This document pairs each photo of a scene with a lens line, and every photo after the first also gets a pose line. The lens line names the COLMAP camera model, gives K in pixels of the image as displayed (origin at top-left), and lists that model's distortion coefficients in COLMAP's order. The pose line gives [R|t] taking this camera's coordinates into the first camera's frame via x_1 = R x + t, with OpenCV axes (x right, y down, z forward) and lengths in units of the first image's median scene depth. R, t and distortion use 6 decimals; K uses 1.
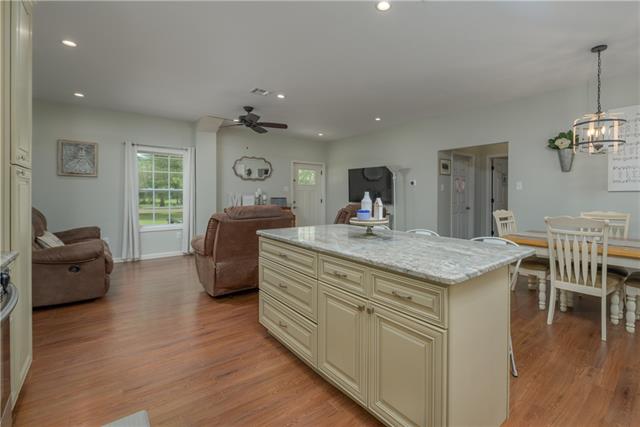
lens RADIAL K [[263.8, 0, 327.4], [0, 263.8, 197.7], [0, 0, 1]] dist [-0.002142, -0.000459]
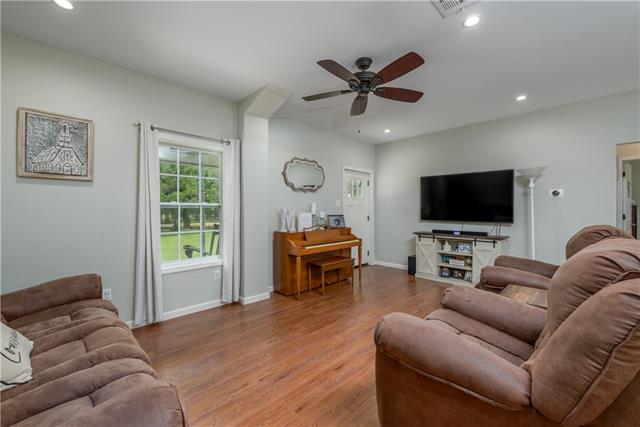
lens RADIAL K [[263.8, 0, 319.4], [0, 263.8, 209.2], [0, 0, 1]] dist [-0.002142, -0.000459]
pose [[0.997396, -0.008927, 0.071566, -0.365435], [0.010147, 0.999809, -0.016711, -0.006197], [-0.071403, 0.017394, 0.997296, 0.346549]]
